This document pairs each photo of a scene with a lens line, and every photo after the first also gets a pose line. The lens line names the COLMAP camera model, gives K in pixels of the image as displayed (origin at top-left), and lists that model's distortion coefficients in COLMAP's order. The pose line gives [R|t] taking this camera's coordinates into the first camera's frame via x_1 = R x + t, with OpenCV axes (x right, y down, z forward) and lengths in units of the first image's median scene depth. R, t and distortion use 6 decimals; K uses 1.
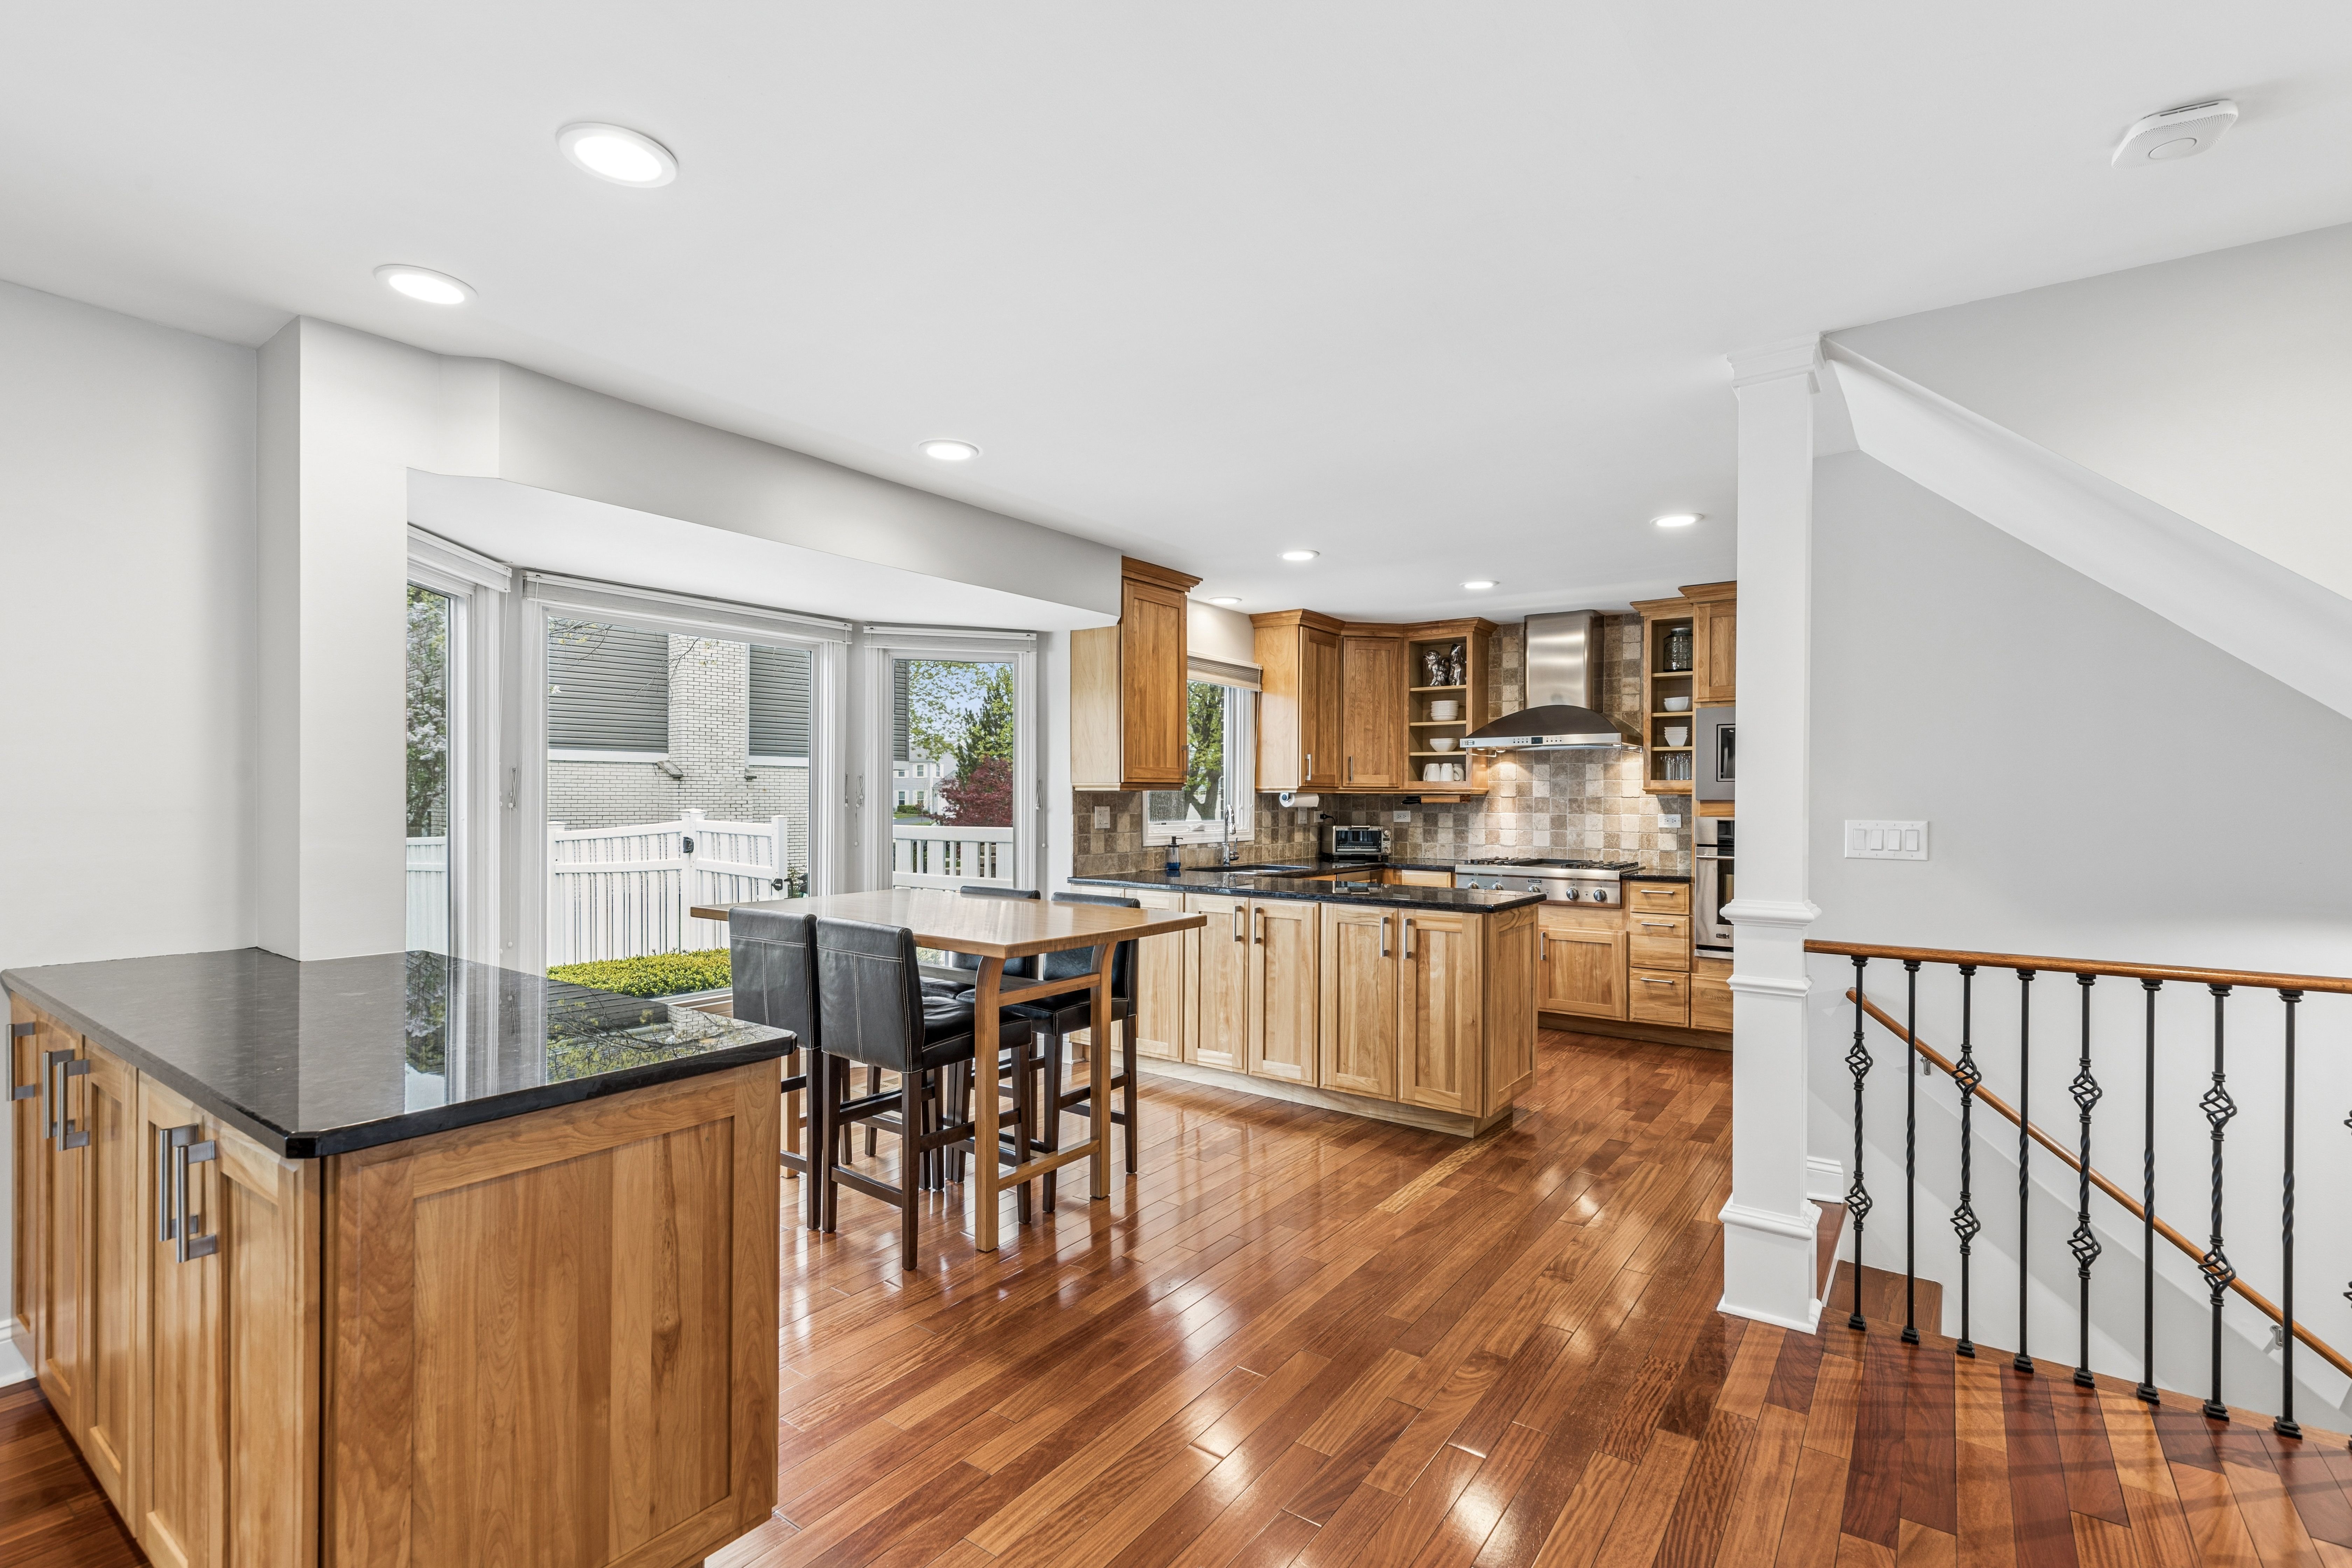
lens RADIAL K [[1068.2, 0, 1167.9], [0, 1068.2, 800.4], [0, 0, 1]] dist [0.009678, -0.000467]
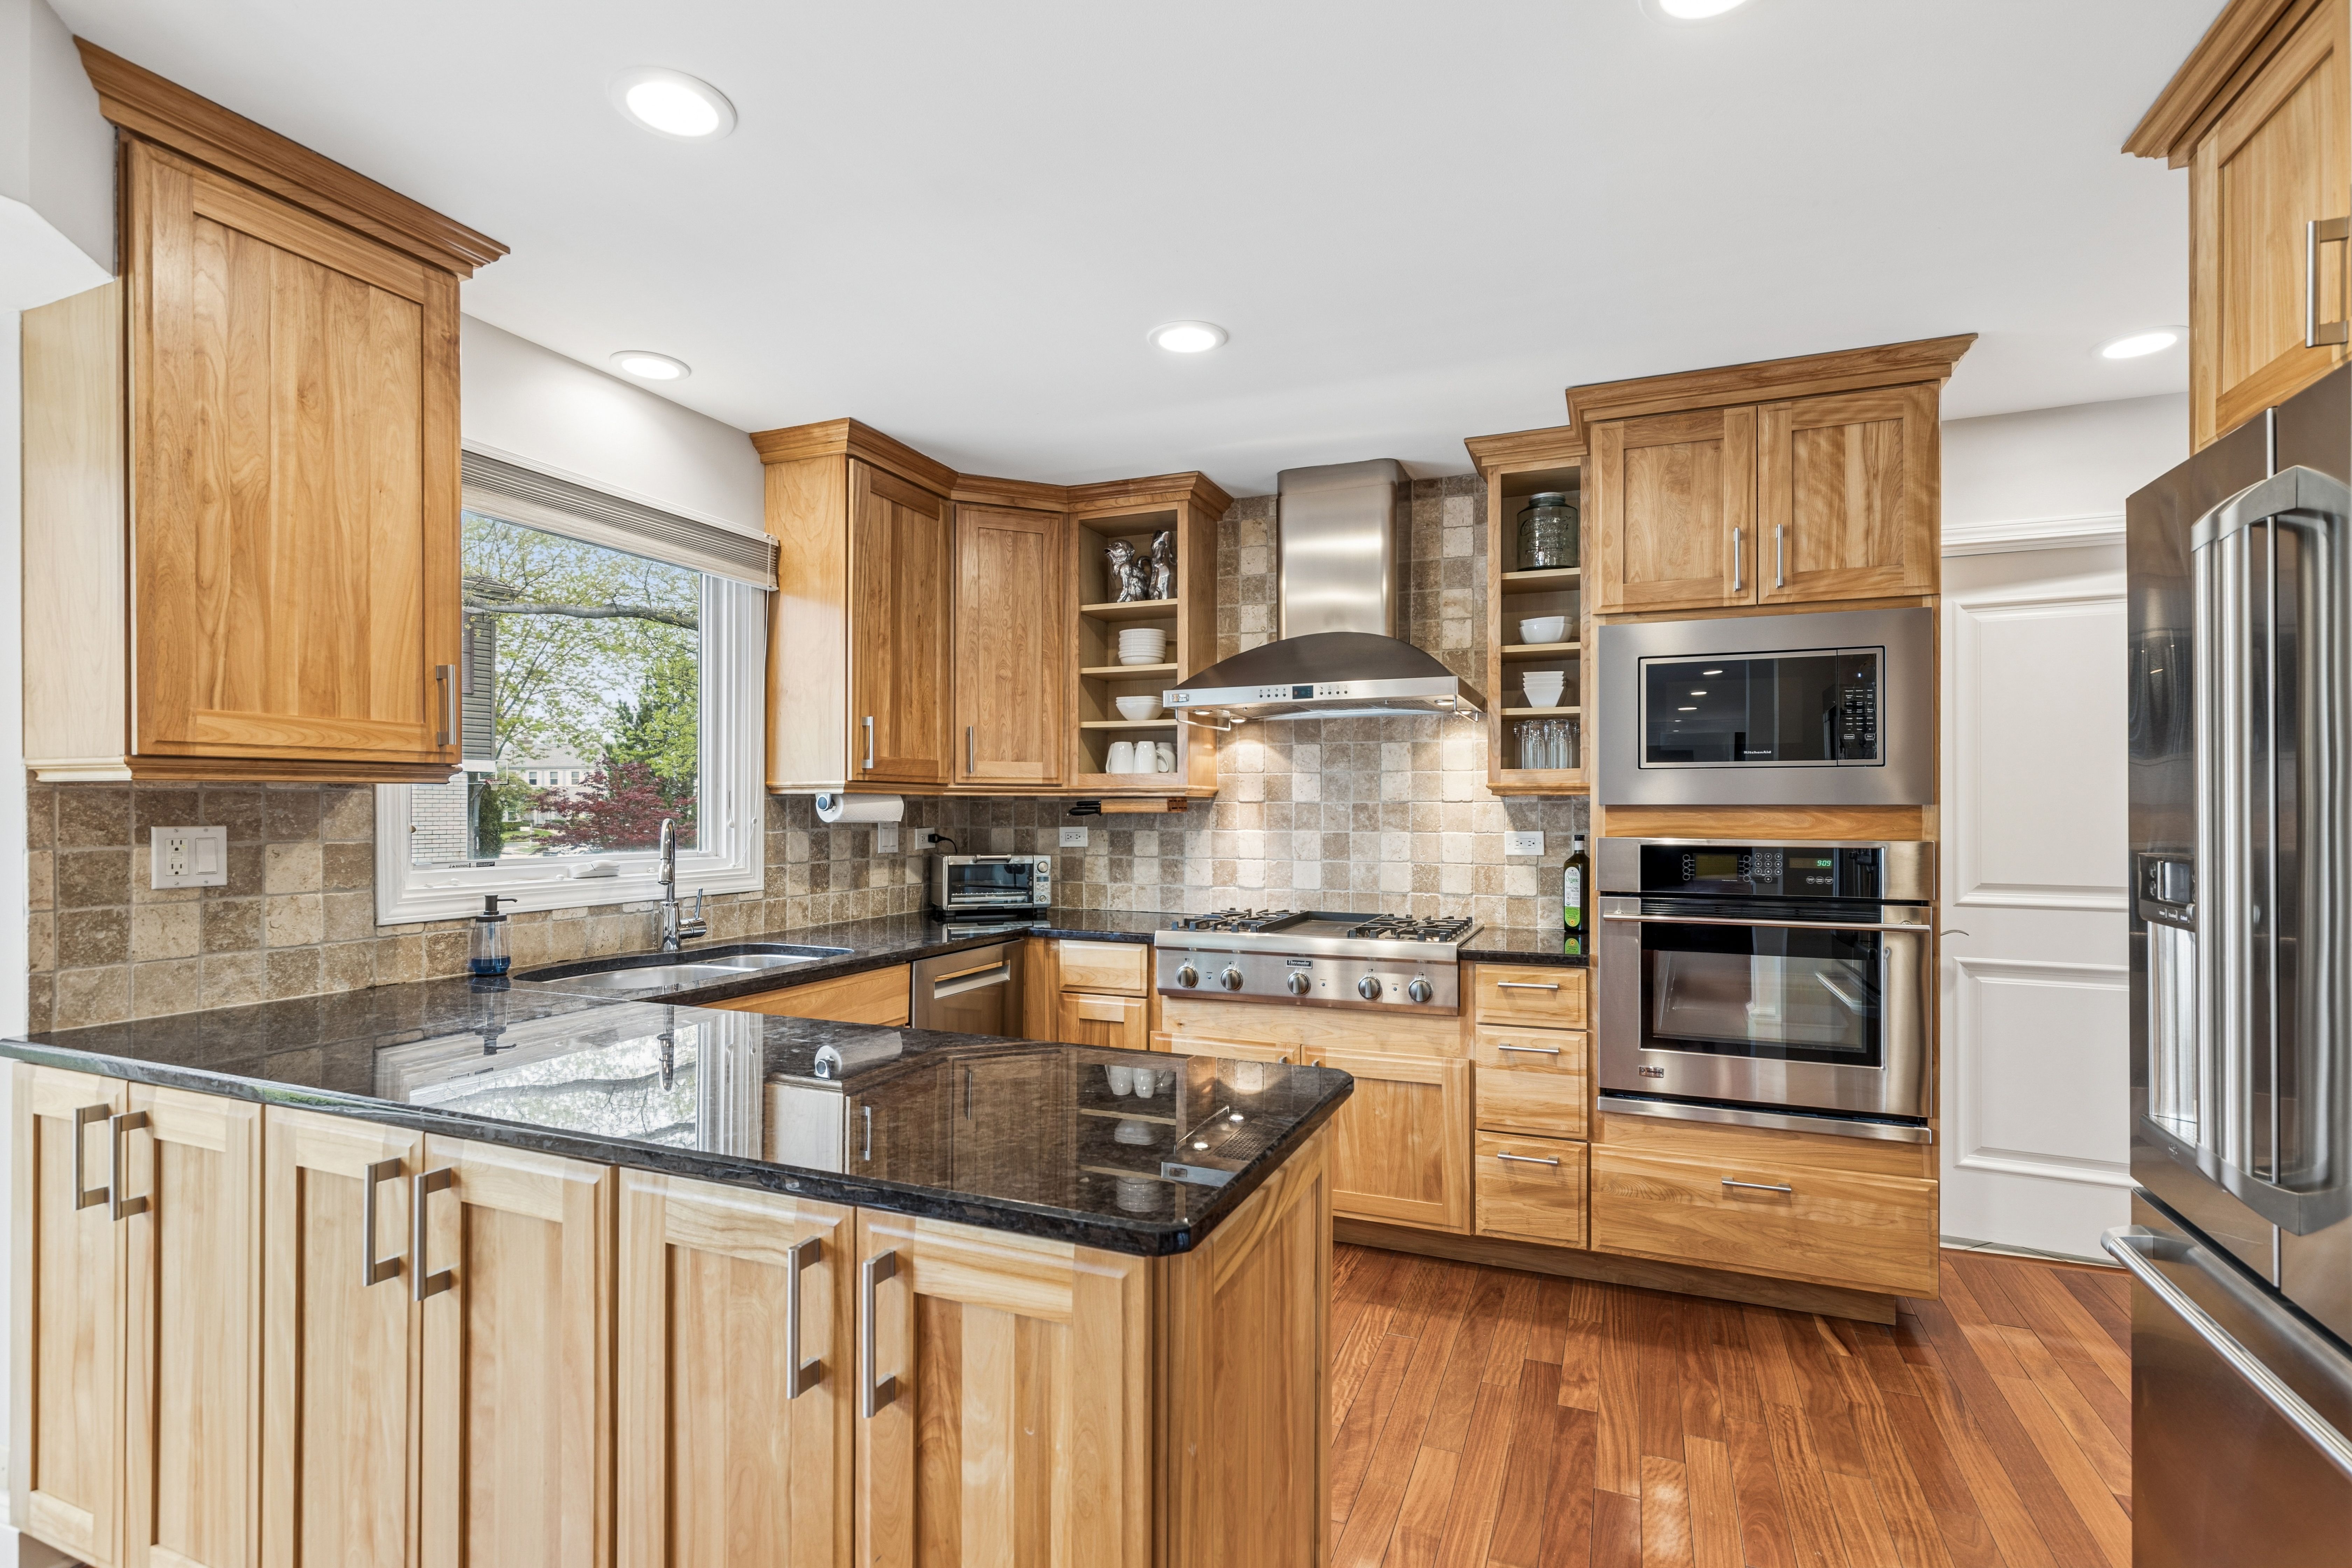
lens RADIAL K [[1115.1, 0, 1175.6], [0, 1115.1, 805.0], [0, 0, 1]] dist [0.000122, -0.000783]
pose [[0.971693, -0.002500, 0.236232, 0.157032], [0.003596, 0.999985, -0.004209, 0.000945], [-0.236218, 0.004940, 0.971687, 0.488627]]
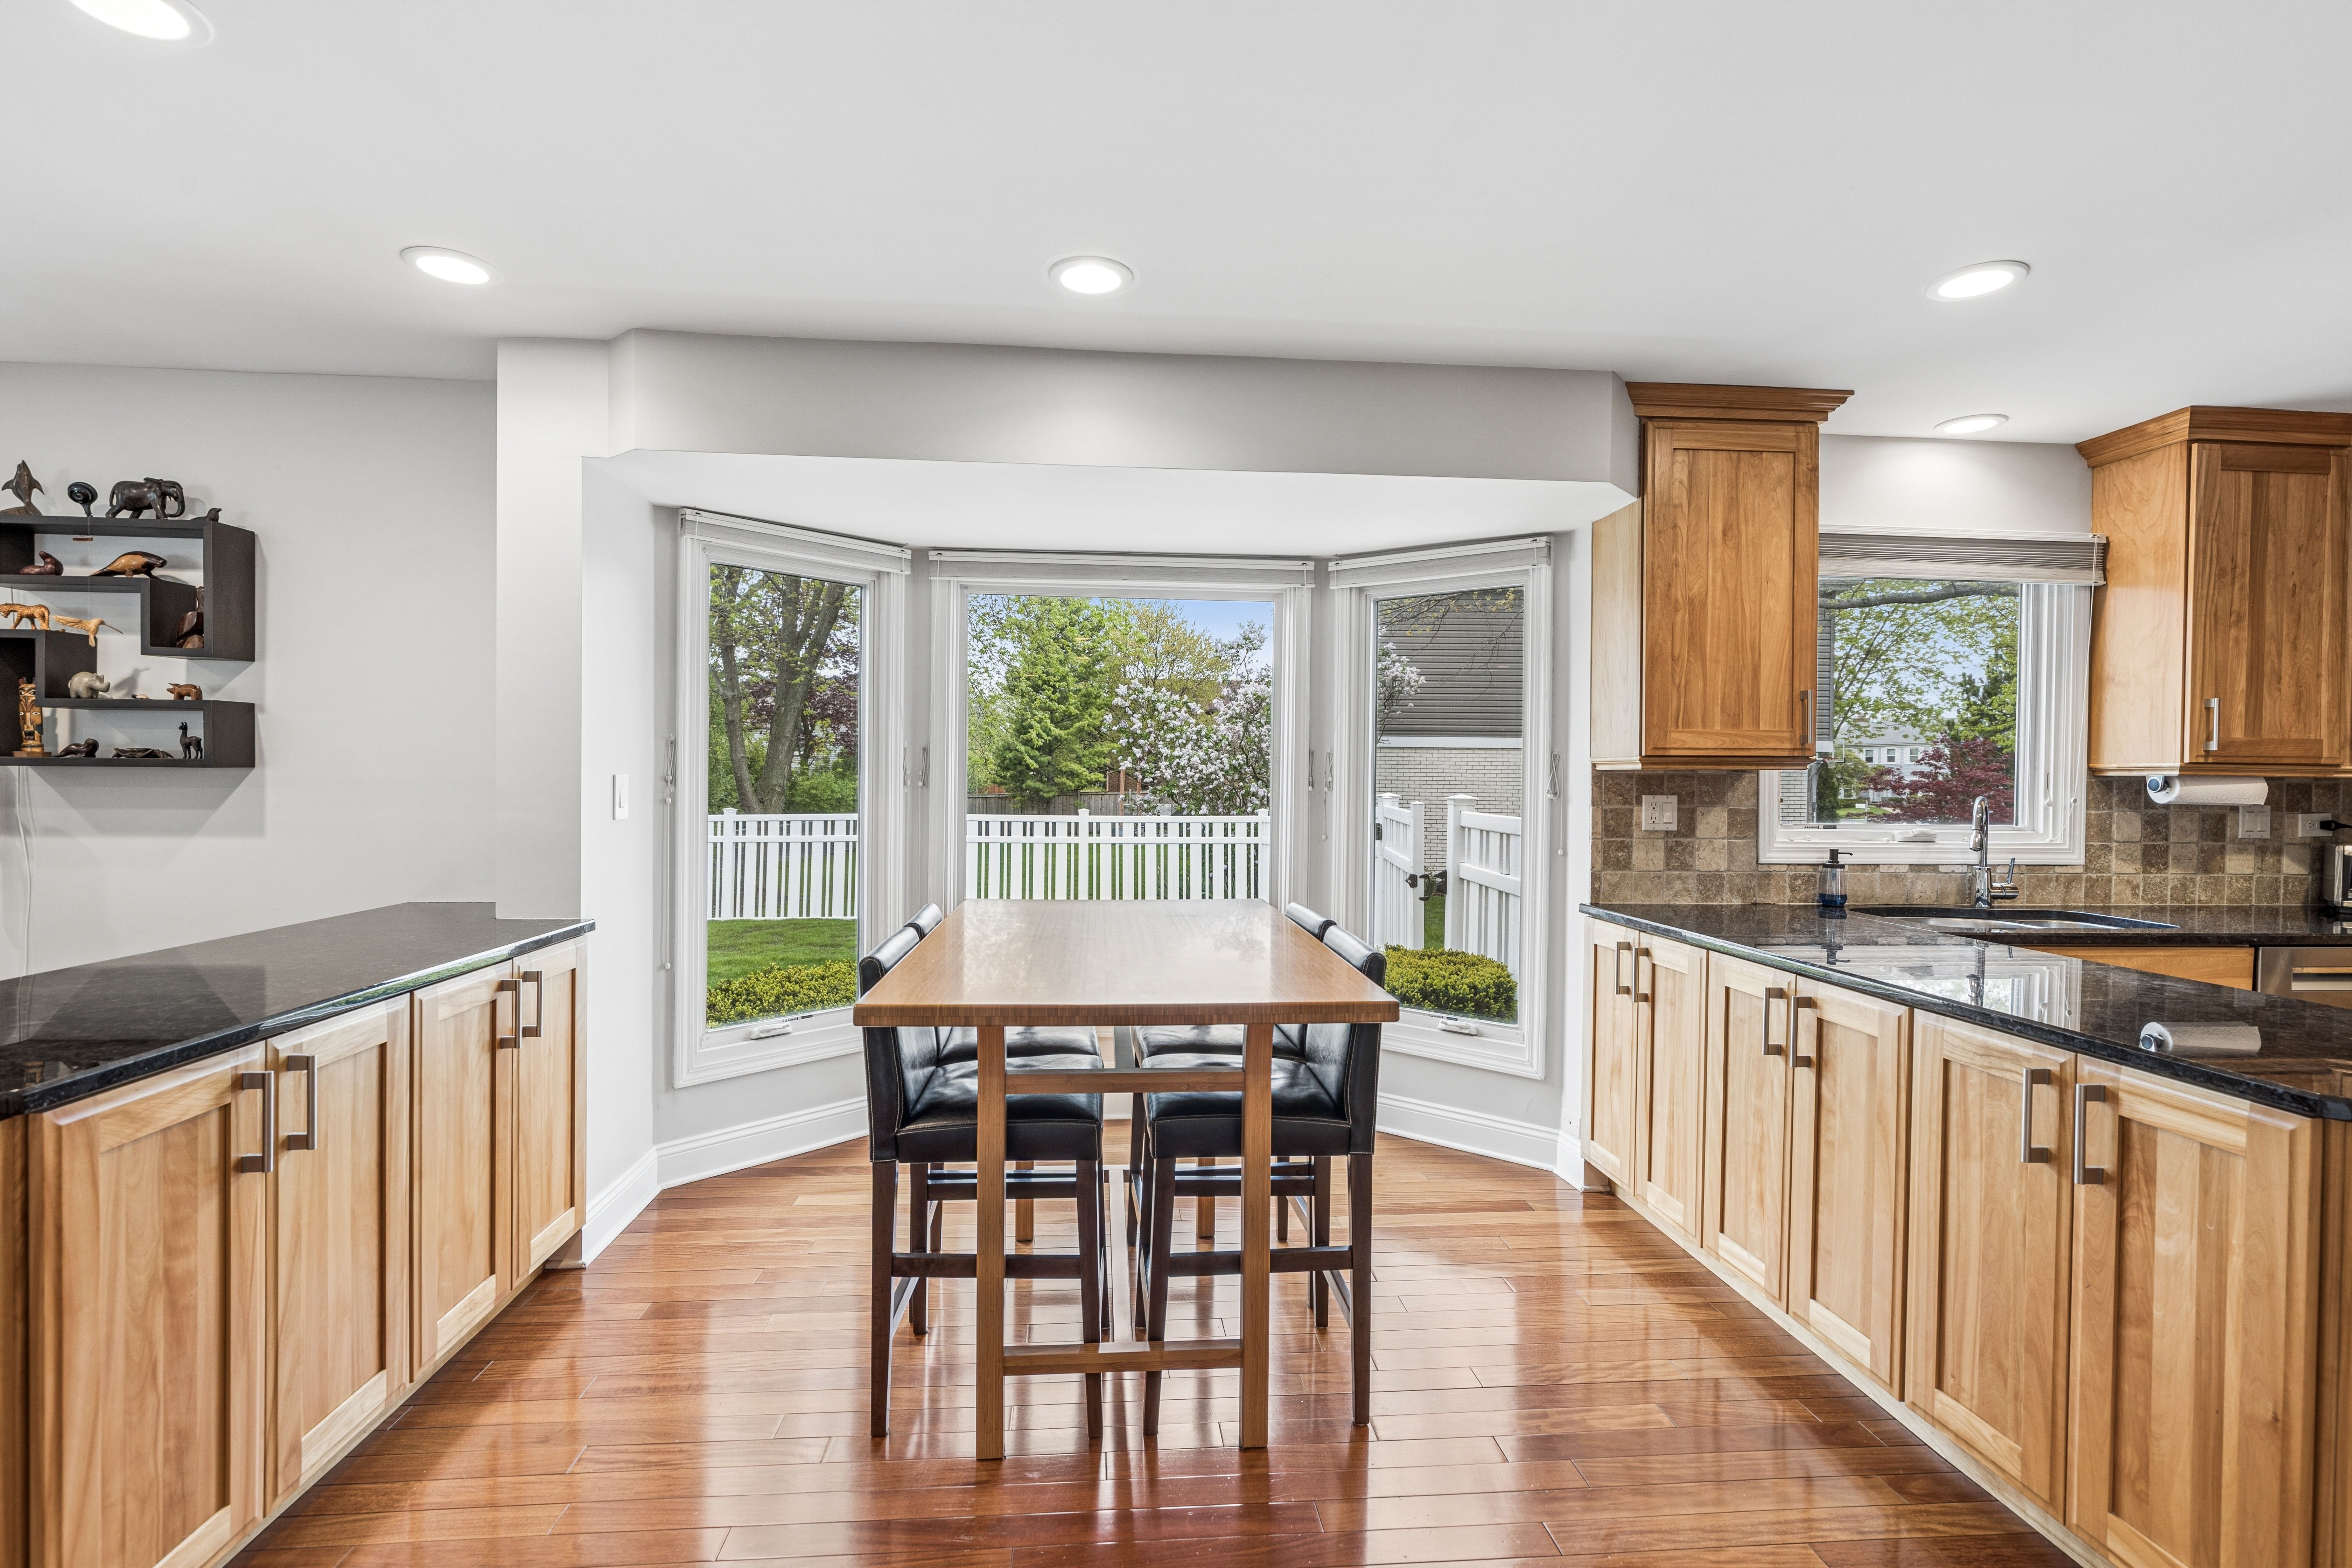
lens RADIAL K [[1085.8, 0, 1174.2], [0, 1085.8, 791.3], [0, 0, 1]] dist [-0.002855, 0.000024]
pose [[0.656860, 0.011921, -0.753918, 0.206456], [-0.009624, 0.999926, 0.007425, 0.001063], [0.753951, 0.002378, 0.656926, 0.324866]]
